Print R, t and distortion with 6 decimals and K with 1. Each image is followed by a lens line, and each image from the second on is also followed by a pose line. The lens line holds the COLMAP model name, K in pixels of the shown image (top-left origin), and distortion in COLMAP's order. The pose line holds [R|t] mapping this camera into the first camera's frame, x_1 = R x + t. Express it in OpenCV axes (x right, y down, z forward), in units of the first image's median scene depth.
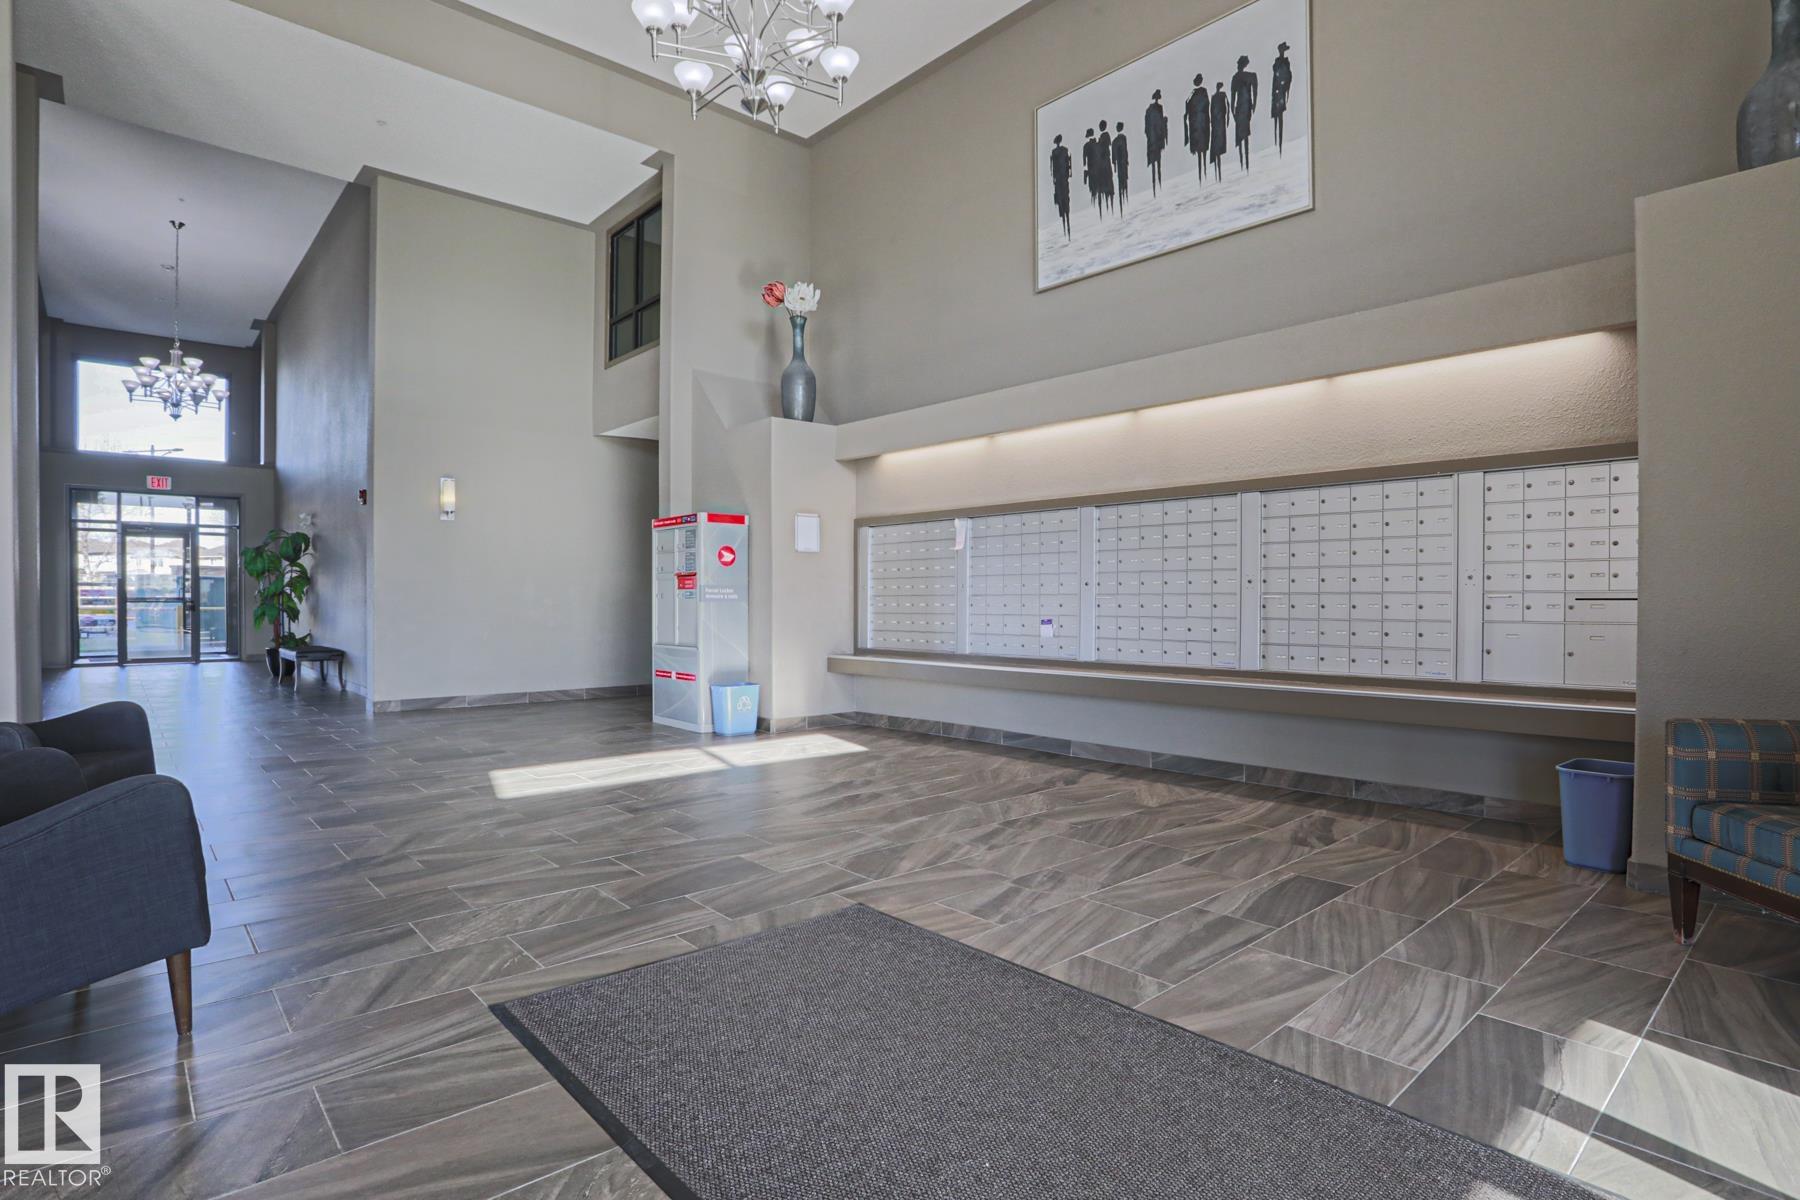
lens RADIAL K [[902.0, 0, 901.8], [0, 902.0, 597.4], [0, 0, 1]] dist [-0.068309, 0.023852]
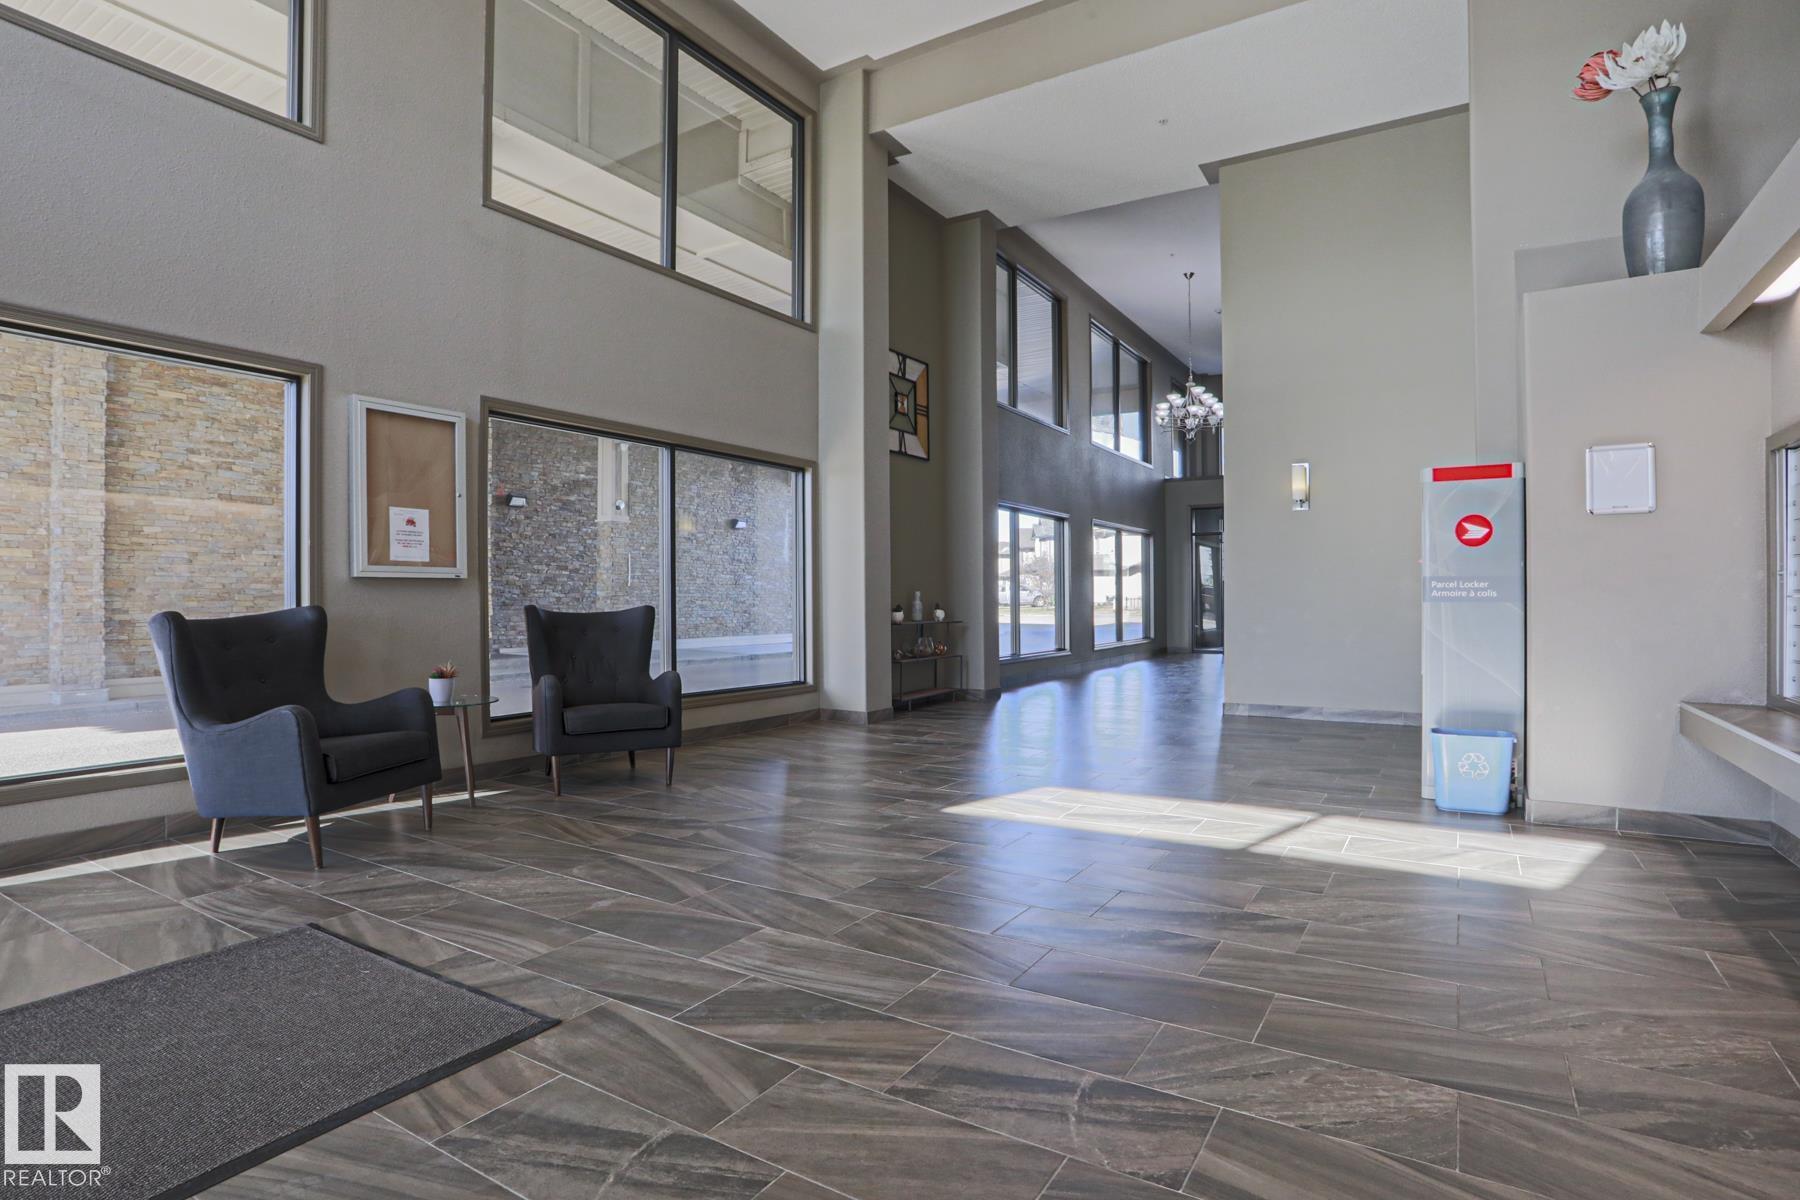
lens RADIAL K [[902.0, 0, 904.8], [0, 902.0, 605.5], [0, 0, 1]] dist [-0.068309, 0.023852]
pose [[0.289284, 0.005487, -0.957228, 0.622699], [0.005058, 0.999961, 0.007260, 0.001541], [0.957230, -0.006942, 0.289245, 0.926969]]
